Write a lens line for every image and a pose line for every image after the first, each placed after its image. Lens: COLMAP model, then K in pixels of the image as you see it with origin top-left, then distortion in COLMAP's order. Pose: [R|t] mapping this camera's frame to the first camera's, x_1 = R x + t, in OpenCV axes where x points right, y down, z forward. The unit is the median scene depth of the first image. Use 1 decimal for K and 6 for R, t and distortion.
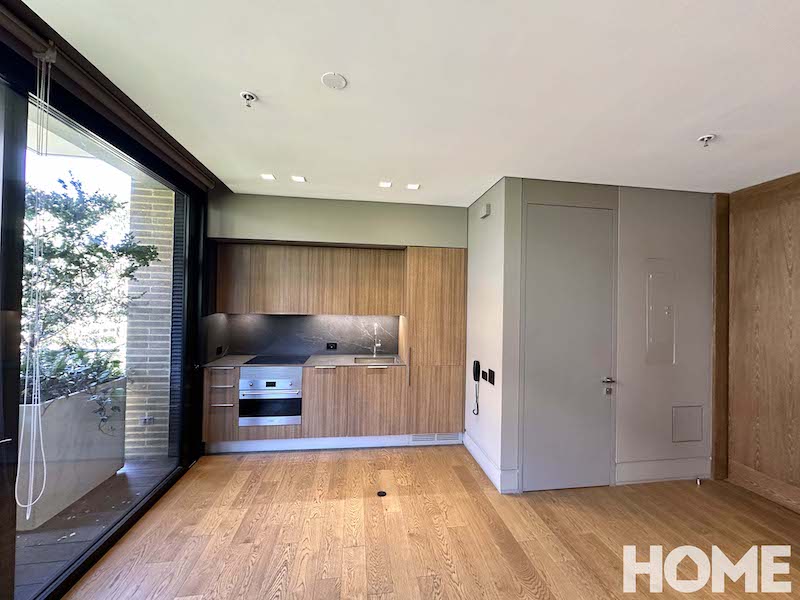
lens RADIAL K [[319.7, 0, 399.7], [0, 319.7, 298.6], [0, 0, 1]] dist [0.001209, 0.000064]
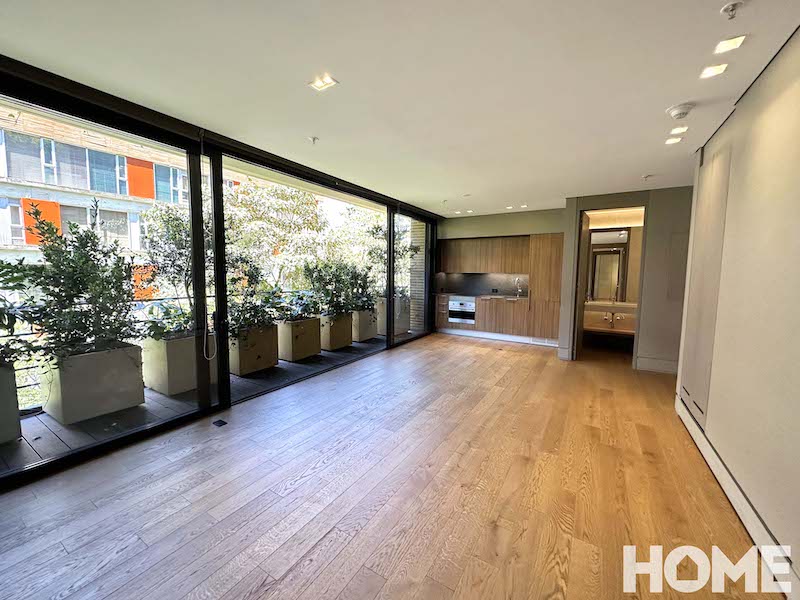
lens RADIAL K [[319.7, 0, 398.4], [0, 319.7, 301.4], [0, 0, 1]] dist [0.001209, 0.000064]
pose [[0.766955, 0.048228, -0.639886, 0.642684], [0.013398, 0.995751, 0.091109, 0.039456], [0.641561, -0.078449, 0.763050, -0.916768]]
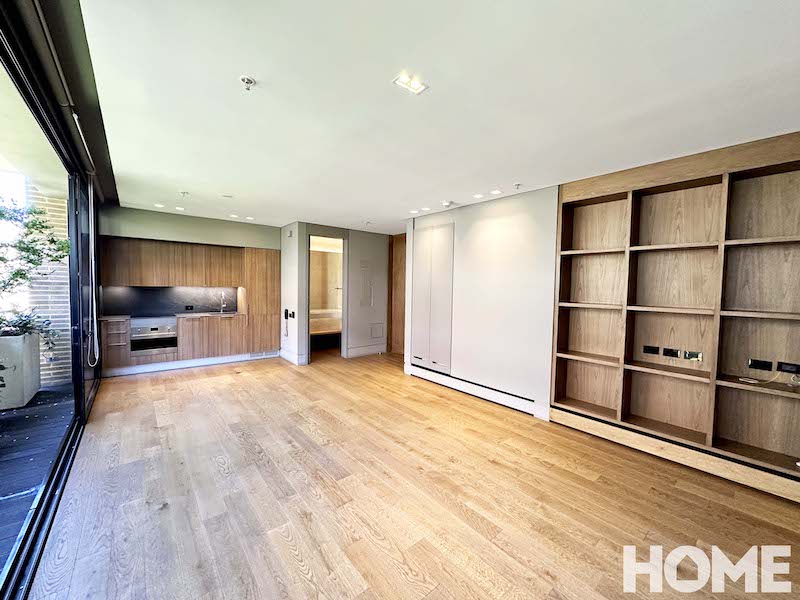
lens RADIAL K [[319.7, 0, 400.8], [0, 319.7, 302.0], [0, 0, 1]] dist [0.001209, 0.000064]
pose [[0.849764, -0.029452, 0.526340, -0.184007], [-0.010299, 0.997320, 0.072434, 0.000610], [-0.527063, -0.066972, 0.847183, -0.973803]]
